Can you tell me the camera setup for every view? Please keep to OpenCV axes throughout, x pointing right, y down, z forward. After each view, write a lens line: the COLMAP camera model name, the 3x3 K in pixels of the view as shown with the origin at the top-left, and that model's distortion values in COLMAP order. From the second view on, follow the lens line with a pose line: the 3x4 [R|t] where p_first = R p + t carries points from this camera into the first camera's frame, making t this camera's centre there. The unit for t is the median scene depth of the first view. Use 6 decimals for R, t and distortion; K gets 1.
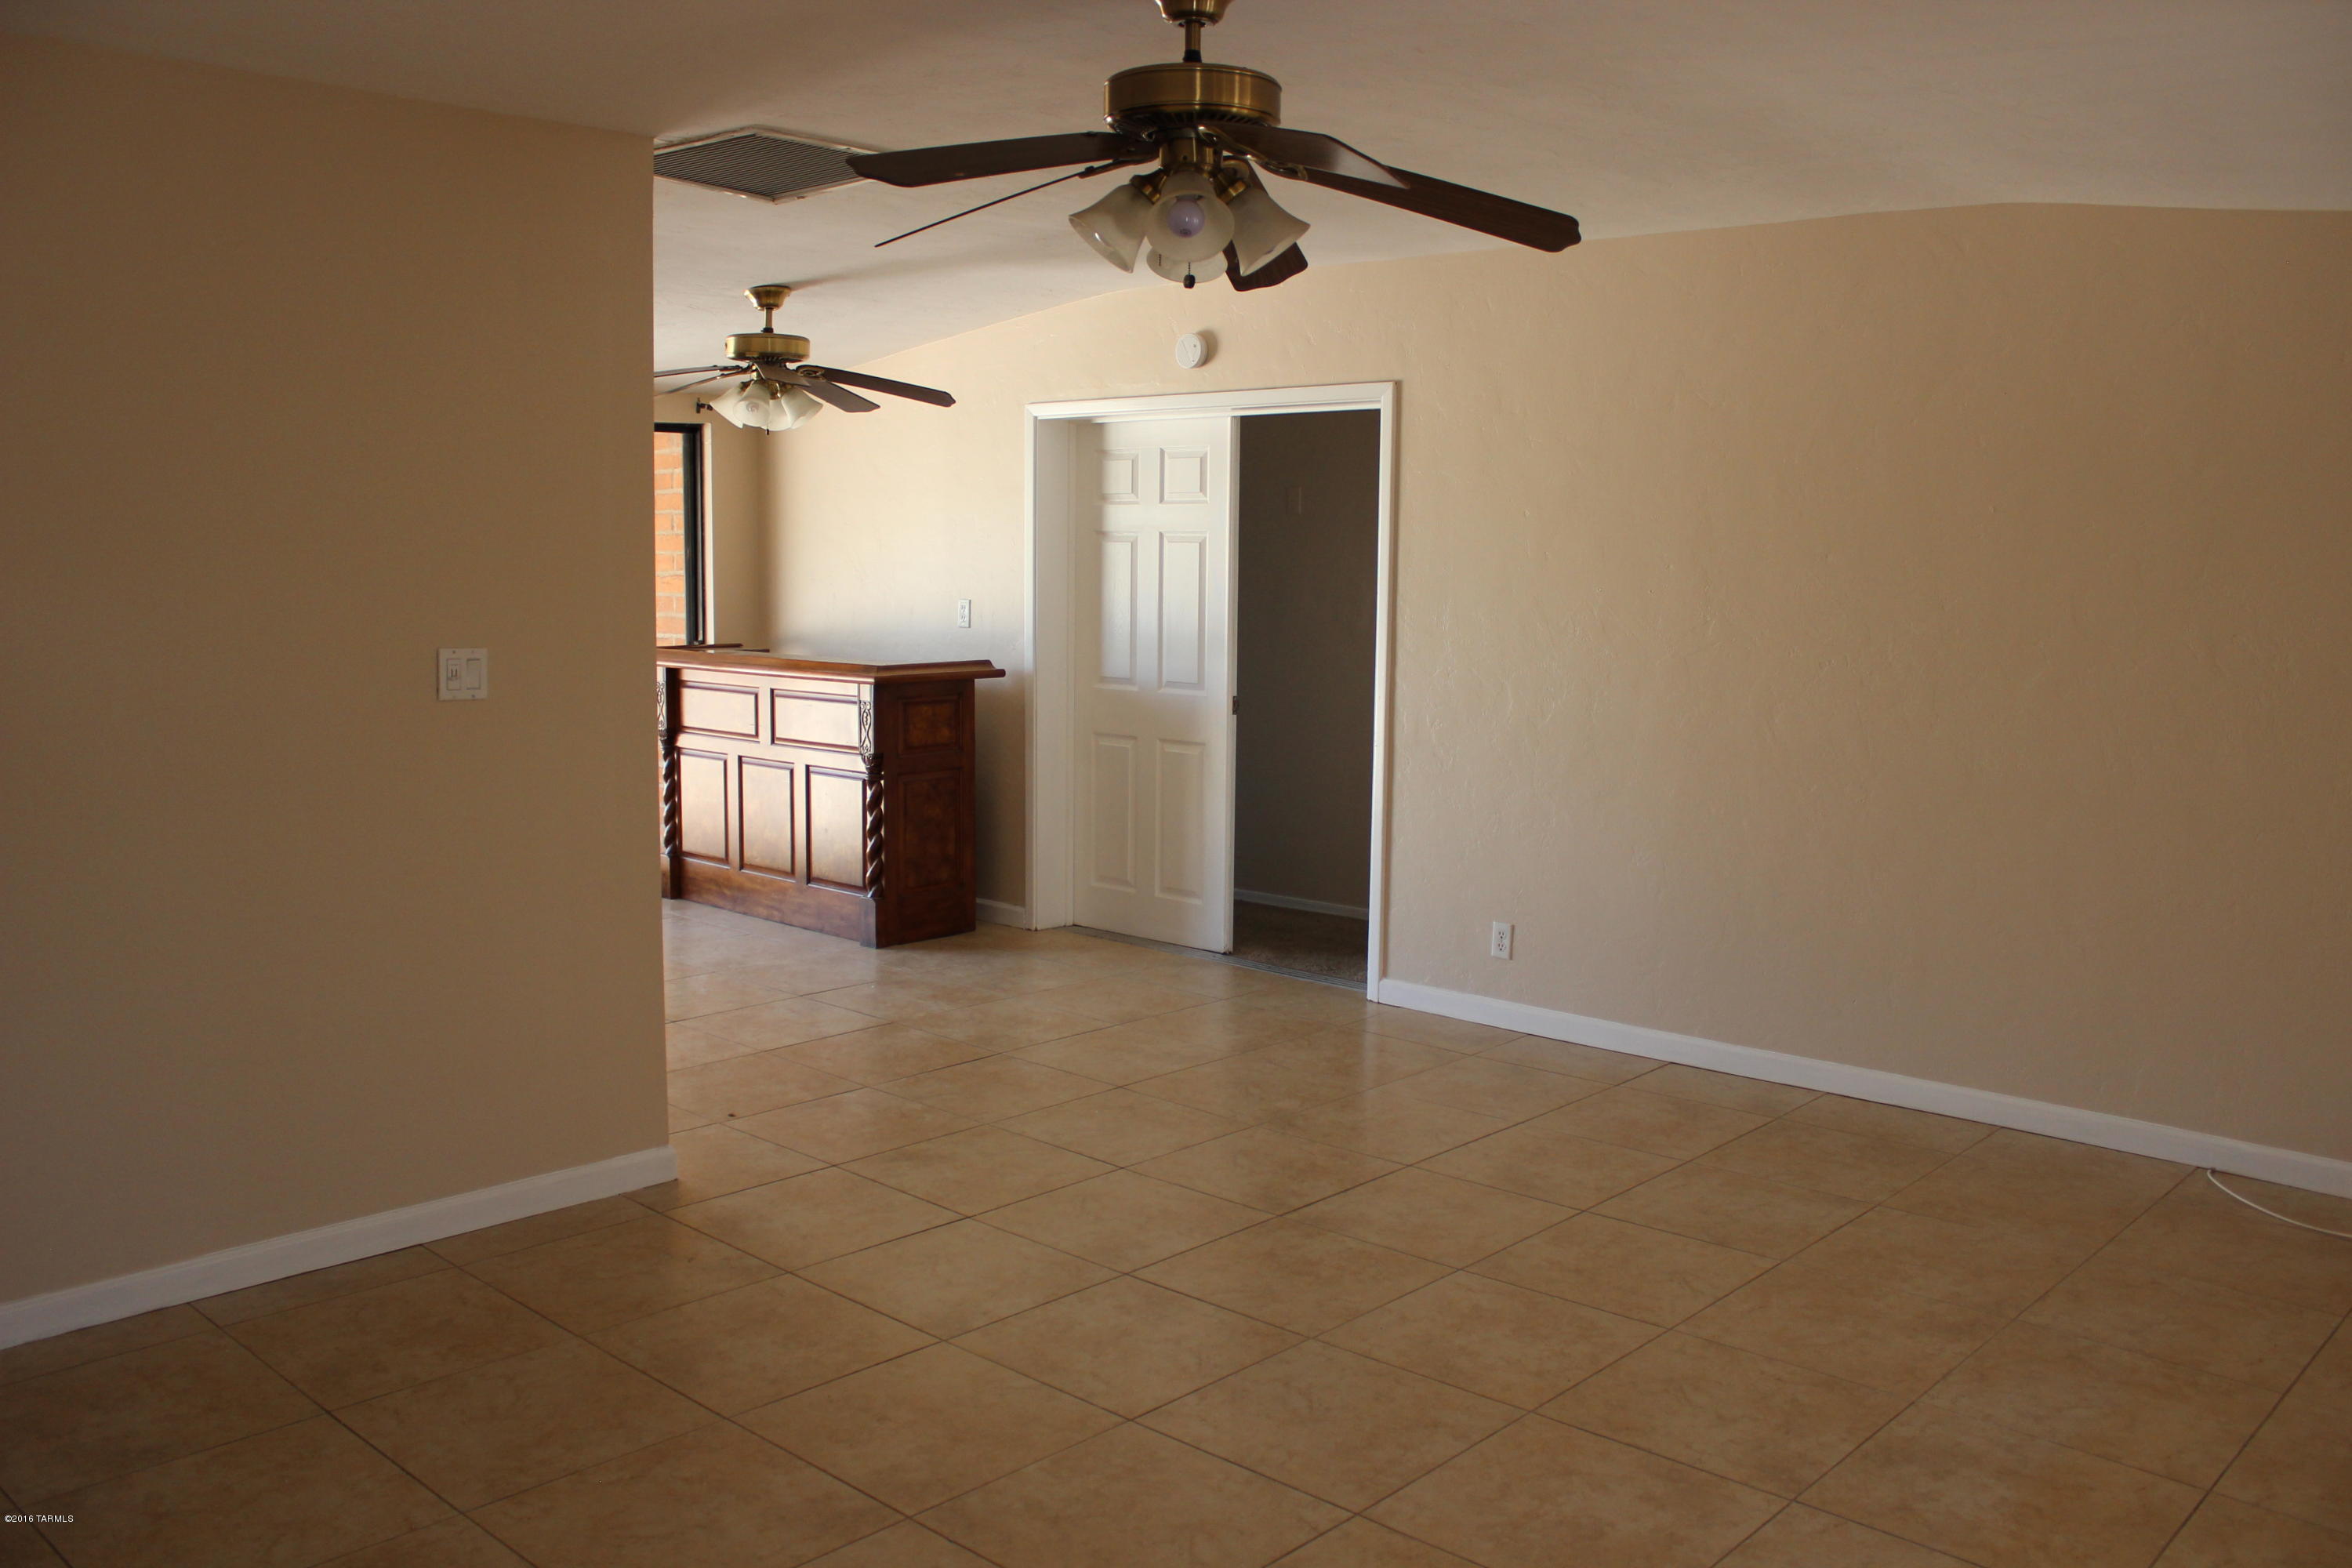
lens RADIAL K [[1956.0, 0, 1176.0], [0, 1956.0, 784.0], [0, 0, 1]] dist [-0.181029, 0.176403]
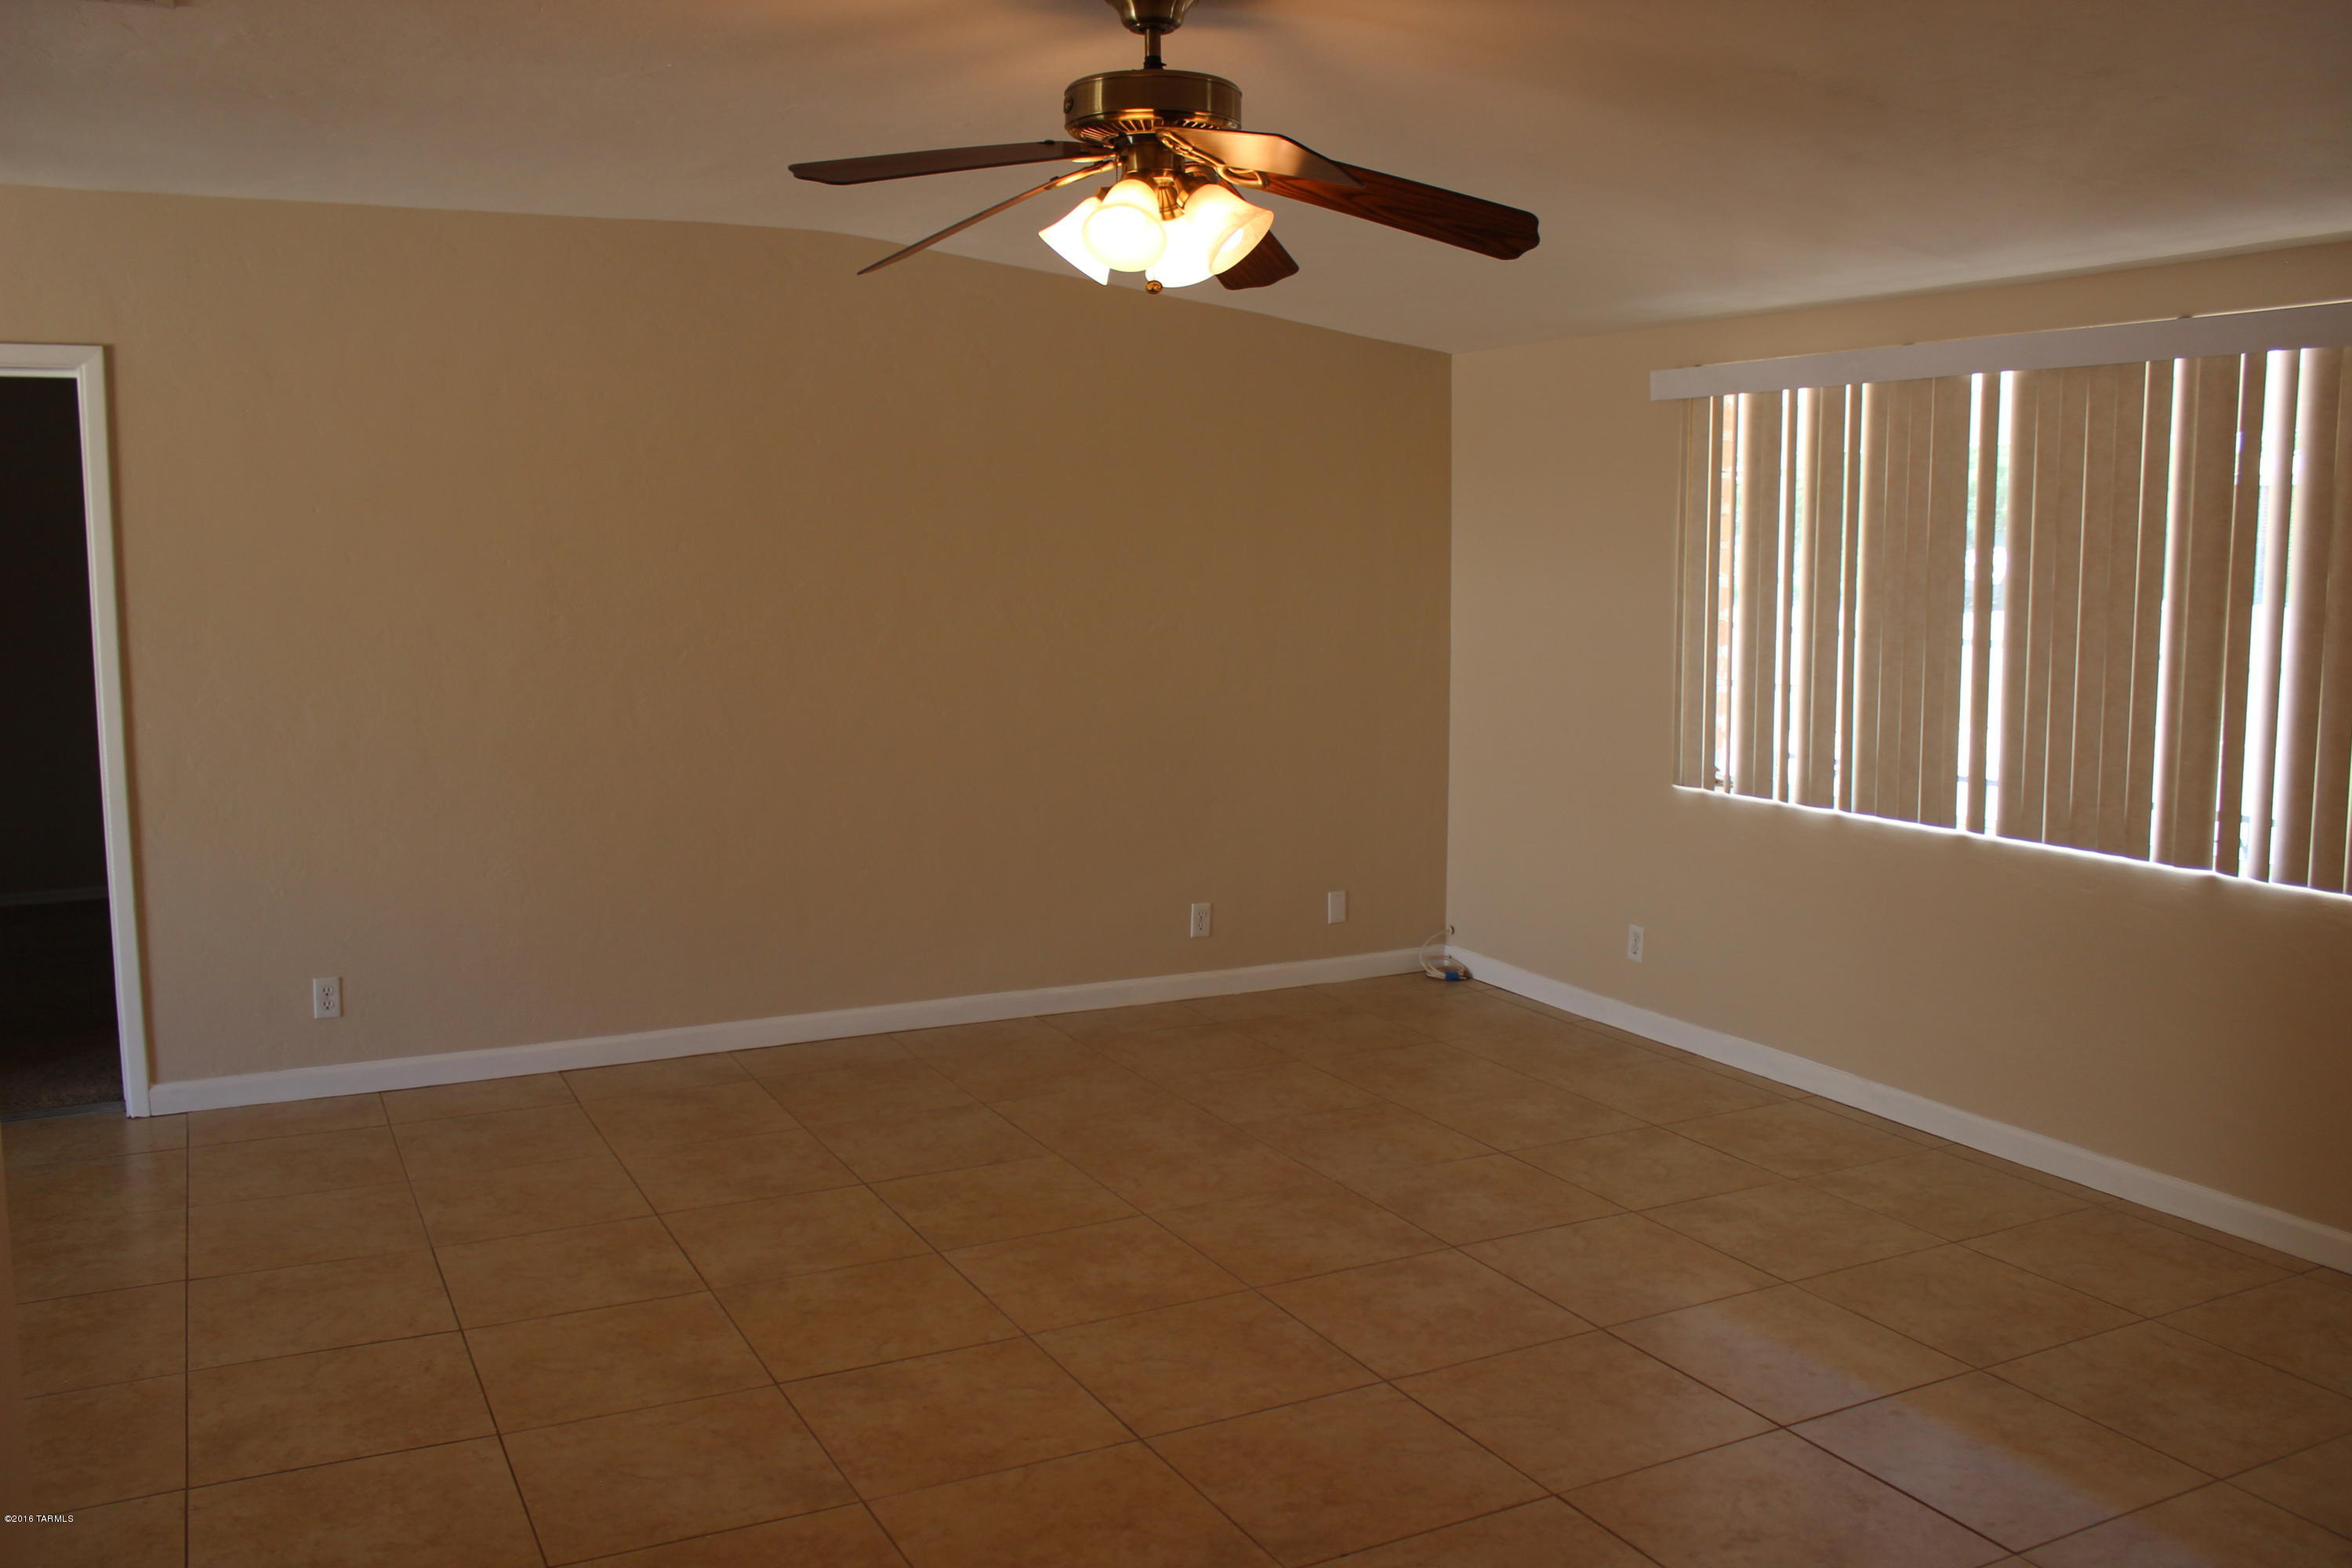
lens RADIAL K [[1956.0, 0, 1176.0], [0, 1956.0, 784.0], [0, 0, 1]] dist [-0.181029, 0.176403]
pose [[0.344209, -0.129677, 0.929895, -0.471935], [0.120056, 0.988365, 0.093391, -0.047630], [-0.931186, 0.079494, 0.355772, 0.323614]]
